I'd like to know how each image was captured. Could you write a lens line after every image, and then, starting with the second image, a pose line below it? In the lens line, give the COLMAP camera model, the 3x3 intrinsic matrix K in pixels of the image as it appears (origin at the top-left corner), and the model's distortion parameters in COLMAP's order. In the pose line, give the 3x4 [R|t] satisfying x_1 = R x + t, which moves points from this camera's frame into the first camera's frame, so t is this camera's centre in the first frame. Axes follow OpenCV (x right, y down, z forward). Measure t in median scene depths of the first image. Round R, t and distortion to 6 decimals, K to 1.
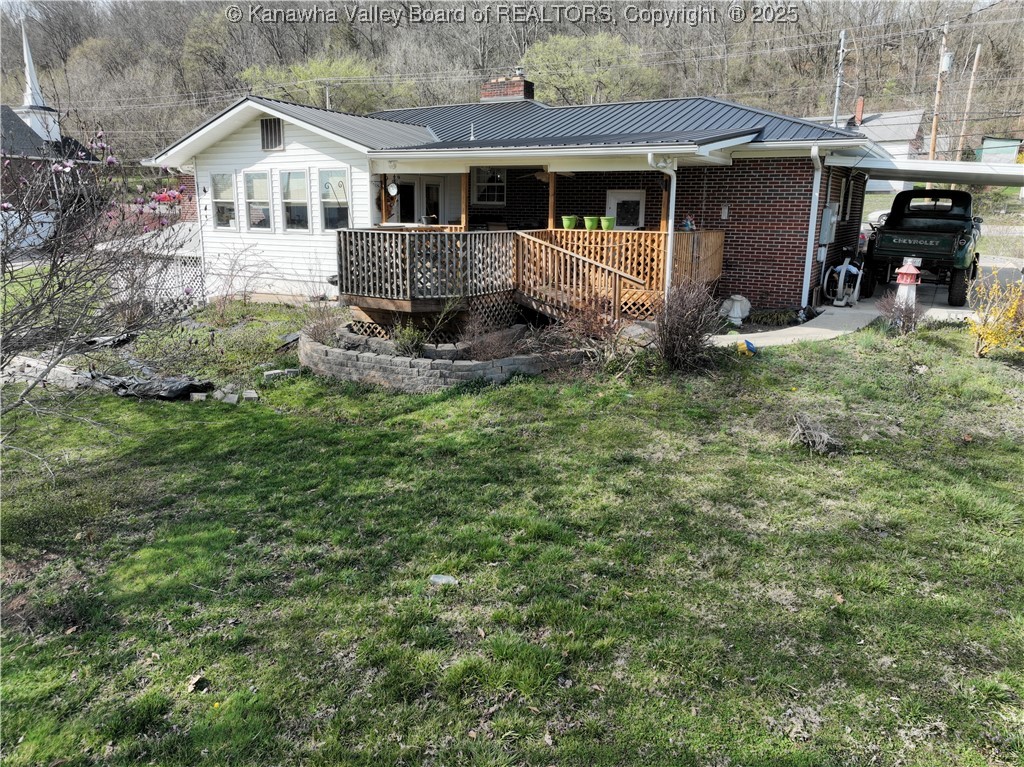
lens RADIAL K [[712.9, 0, 511.2], [0, 712.9, 380.7], [0, 0, 1]] dist [-0.015109, -0.002451]
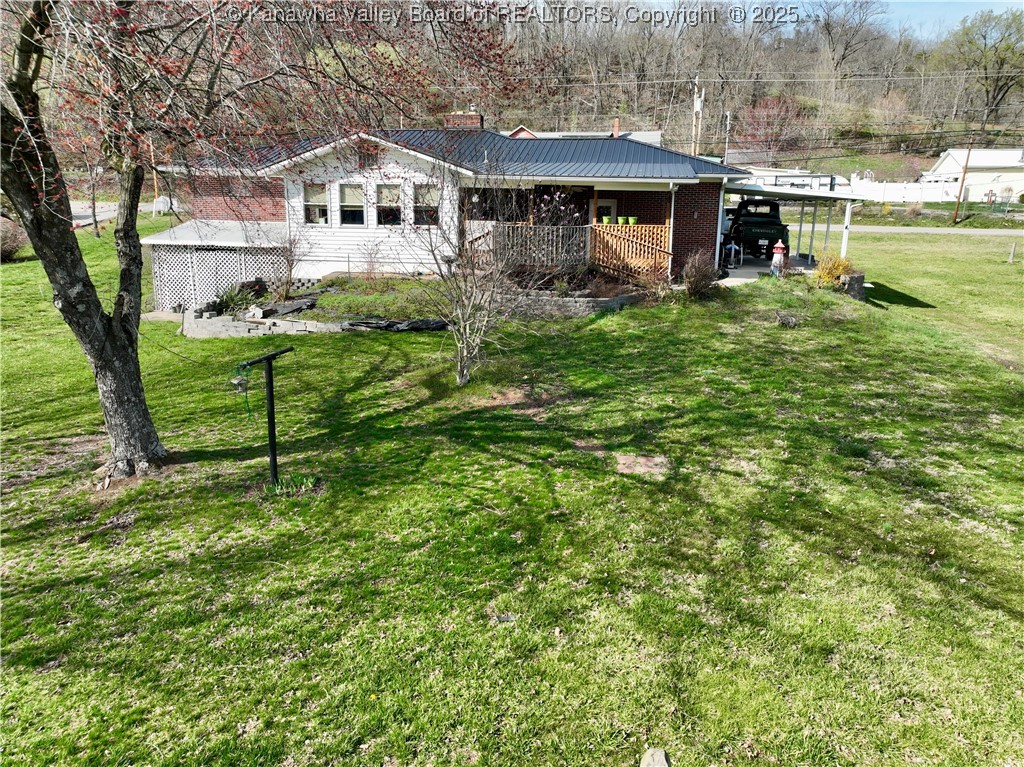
lens RADIAL K [[712.9, 0, 512.5], [0, 712.9, 385.1], [0, 0, 1]] dist [-0.015109, -0.002451]
pose [[0.927557, -0.086227, 0.363598, -0.664202], [0.082343, 0.996260, 0.026202, 0.087116], [-0.364497, 0.005636, 0.931187, -0.408132]]
